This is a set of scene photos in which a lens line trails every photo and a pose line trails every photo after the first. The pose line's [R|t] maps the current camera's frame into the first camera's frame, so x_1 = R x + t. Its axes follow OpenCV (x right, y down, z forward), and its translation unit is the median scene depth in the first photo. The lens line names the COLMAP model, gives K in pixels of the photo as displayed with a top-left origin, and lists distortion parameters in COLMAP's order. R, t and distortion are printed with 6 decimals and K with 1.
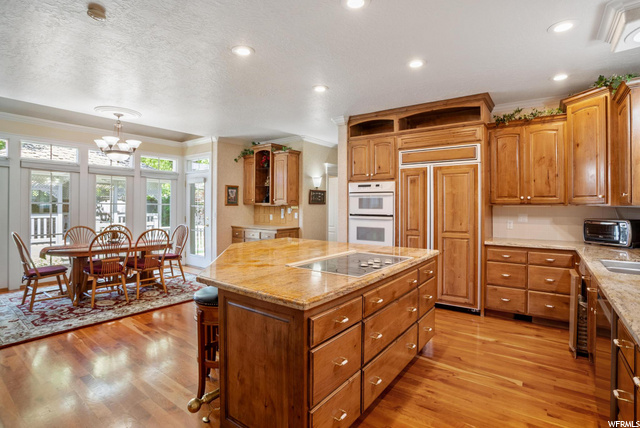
lens RADIAL K [[320.2, 0, 316.3], [0, 320.2, 203.1], [0, 0, 1]] dist [-0.066096, 0.031449]
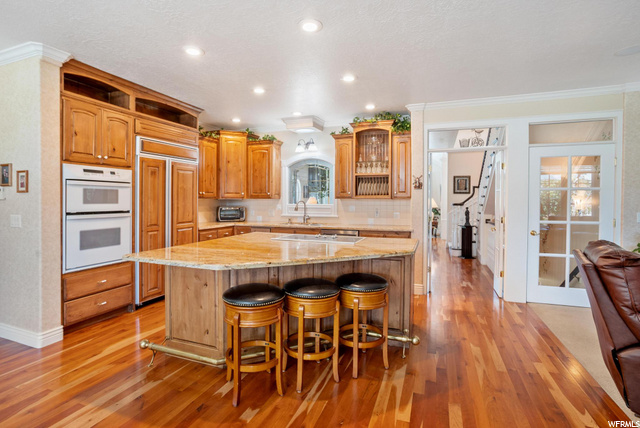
lens RADIAL K [[320.2, 0, 316.3], [0, 320.2, 203.1], [0, 0, 1]] dist [-0.066096, 0.031449]
pose [[-0.265411, -0.015568, 0.964010, -0.671349], [-0.010884, 0.999854, 0.013150, 0.001769], [-0.964074, -0.007003, -0.265542, 0.744199]]
